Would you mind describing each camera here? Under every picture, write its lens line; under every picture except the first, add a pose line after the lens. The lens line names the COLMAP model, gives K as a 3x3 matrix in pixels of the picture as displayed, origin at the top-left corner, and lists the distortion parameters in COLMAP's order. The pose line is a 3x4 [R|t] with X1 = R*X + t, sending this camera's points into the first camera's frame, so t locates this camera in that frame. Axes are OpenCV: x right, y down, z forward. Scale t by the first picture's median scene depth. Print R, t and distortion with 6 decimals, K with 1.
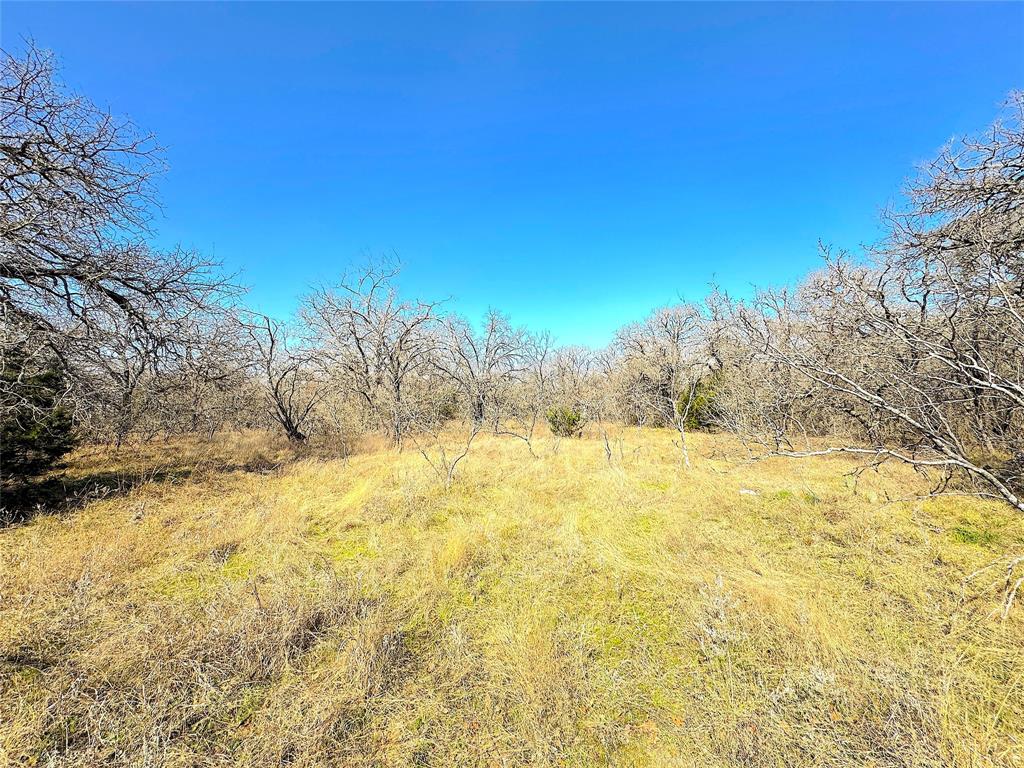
lens RADIAL K [[401.8, 0, 512.0], [0, 401.8, 384.0], [0, 0, 1]] dist [-0.000037, -0.000085]
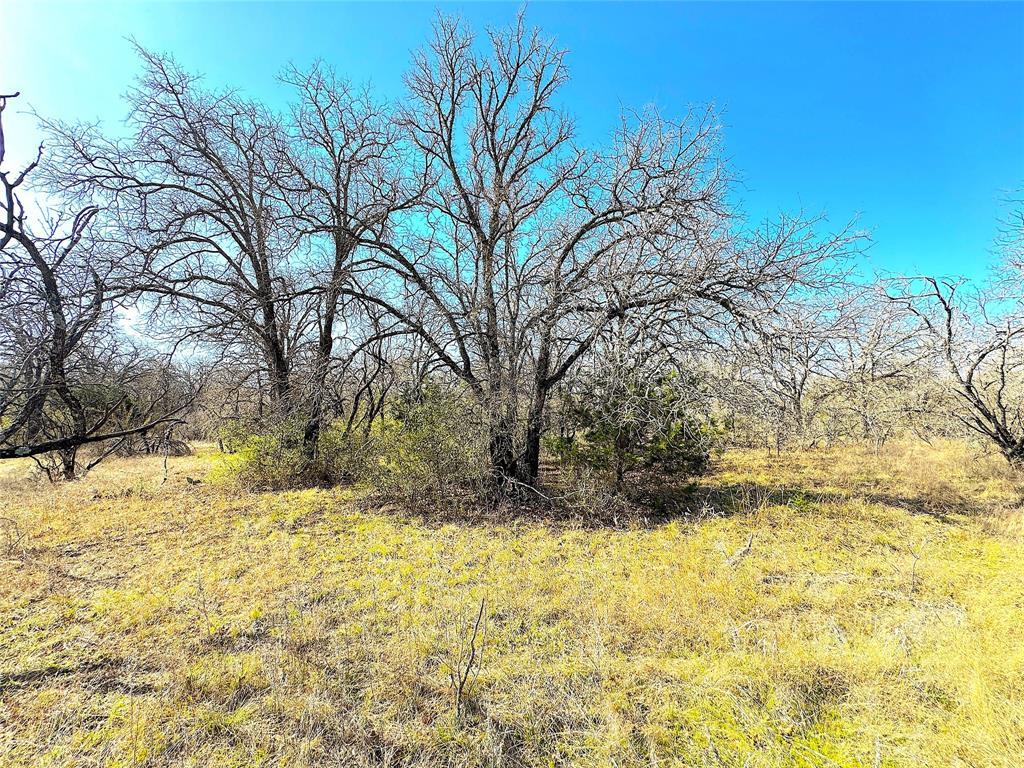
lens RADIAL K [[401.8, 0, 512.0], [0, 401.8, 384.0], [0, 0, 1]] dist [-0.000037, -0.000085]
pose [[0.161781, -0.092668, -0.982466, -0.086904], [0.080572, 0.993498, -0.080441, 0.011822], [0.983532, -0.066146, 0.168195, 0.209643]]
